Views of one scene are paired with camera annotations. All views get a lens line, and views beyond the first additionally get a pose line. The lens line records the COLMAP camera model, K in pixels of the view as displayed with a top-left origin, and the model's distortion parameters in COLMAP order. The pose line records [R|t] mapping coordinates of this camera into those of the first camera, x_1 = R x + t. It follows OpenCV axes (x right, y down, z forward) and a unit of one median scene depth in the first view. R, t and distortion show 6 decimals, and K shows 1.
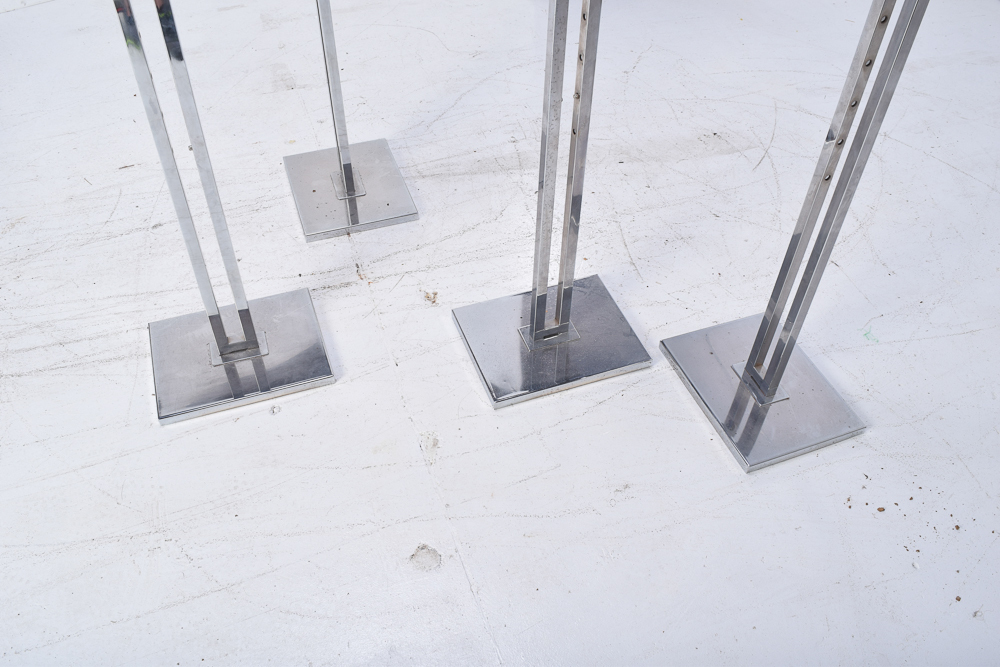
lens RADIAL K [[860.1, 0, 505.5], [0, 860.1, 329.8], [0, 0, 1]] dist [-0.089354, 0.026022]
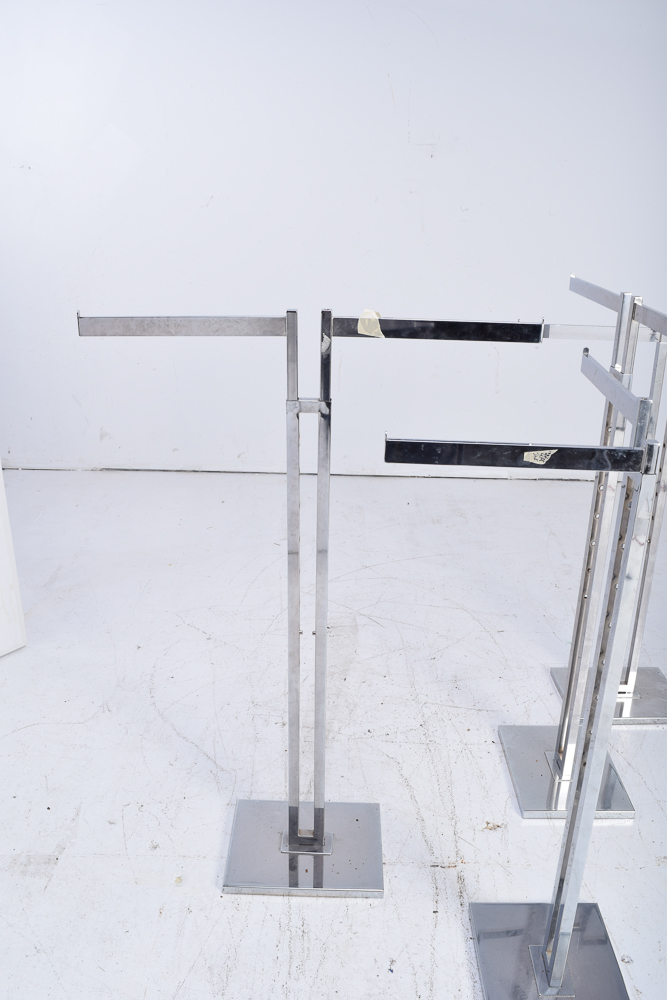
lens RADIAL K [[860.1, 0, 331.7], [0, 860.1, 499.4], [0, 0, 1]] dist [-0.089354, 0.026022]
pose [[0.347764, -0.354645, 0.867921, -0.918810], [0.661199, 0.749081, 0.041152, -0.514340], [-0.664737, 0.559558, 0.494995, 0.373353]]
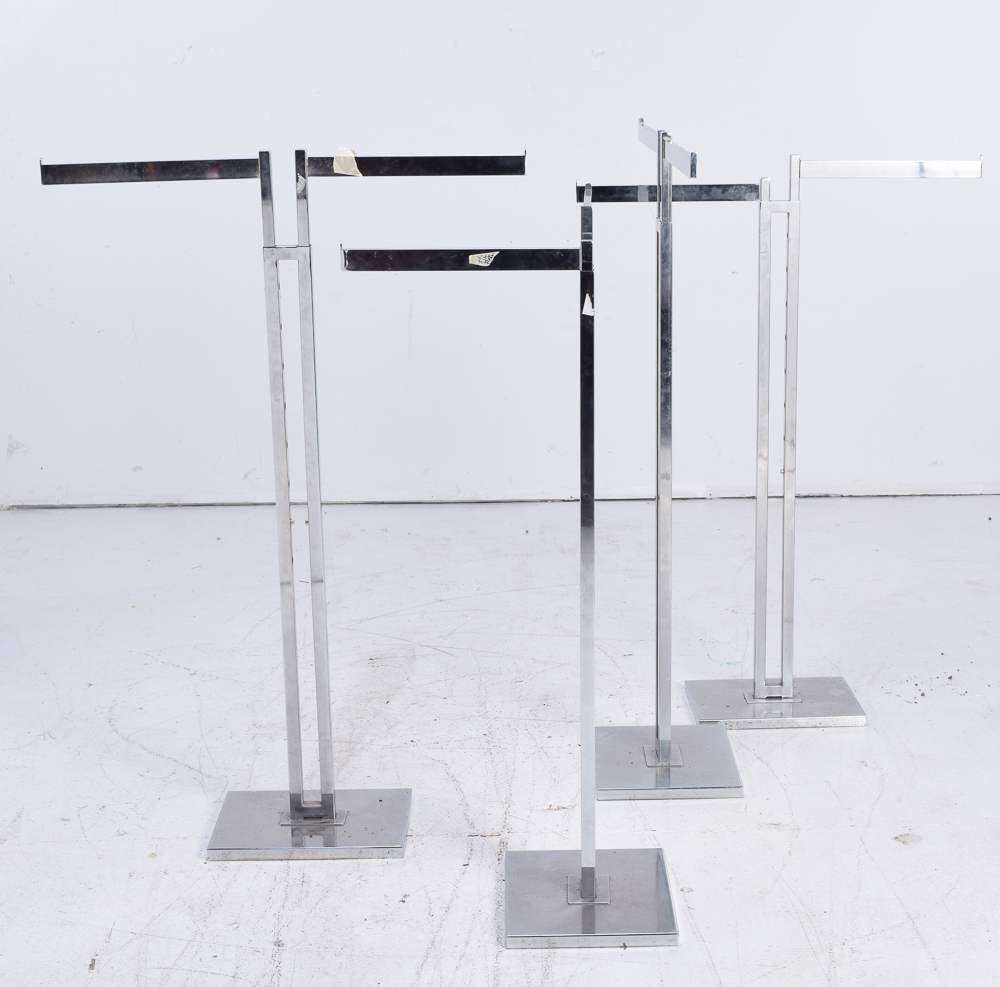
lens RADIAL K [[2141.5, 0, 551.0], [0, 2141.5, 507.9], [0, 0, 1]] dist [-0.025992, 0.000000]
pose [[0.322603, -0.250696, 0.912732, -1.890150], [0.688662, 0.723708, -0.044628, -0.157670], [-0.649363, 0.642960, 0.406115, -0.031349]]
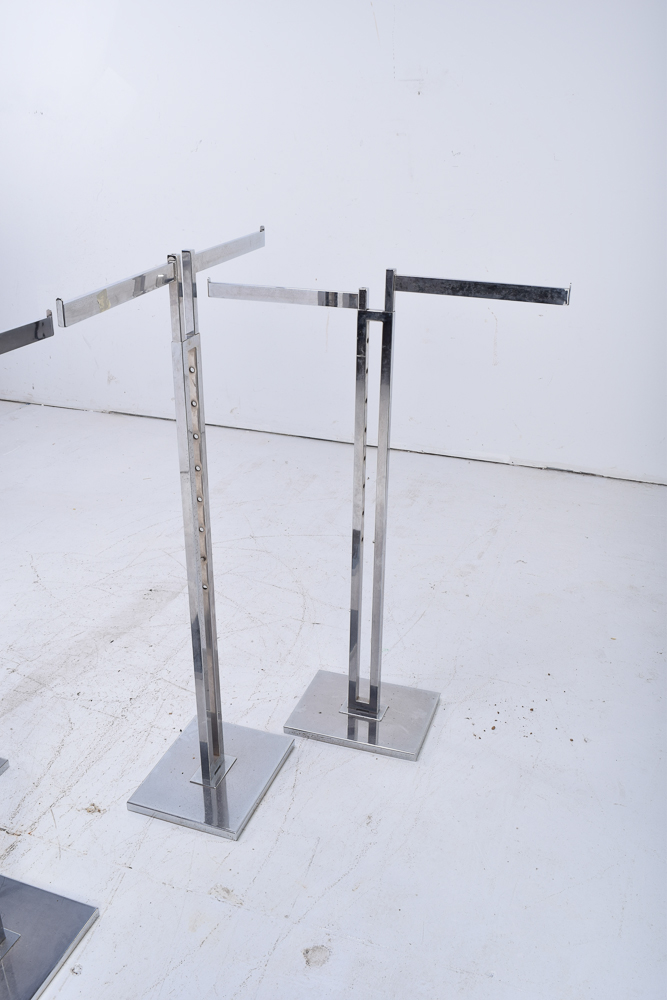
lens RADIAL K [[912.9, 0, 325.2], [0, 912.9, 495.8], [0, 0, 1]] dist [-0.075883, 0.000000]
pose [[0.646096, -0.325449, 0.690394, -0.521635], [0.554977, 0.821292, -0.132214, -0.048864], [-0.523986, 0.468576, 0.711250, -0.088861]]
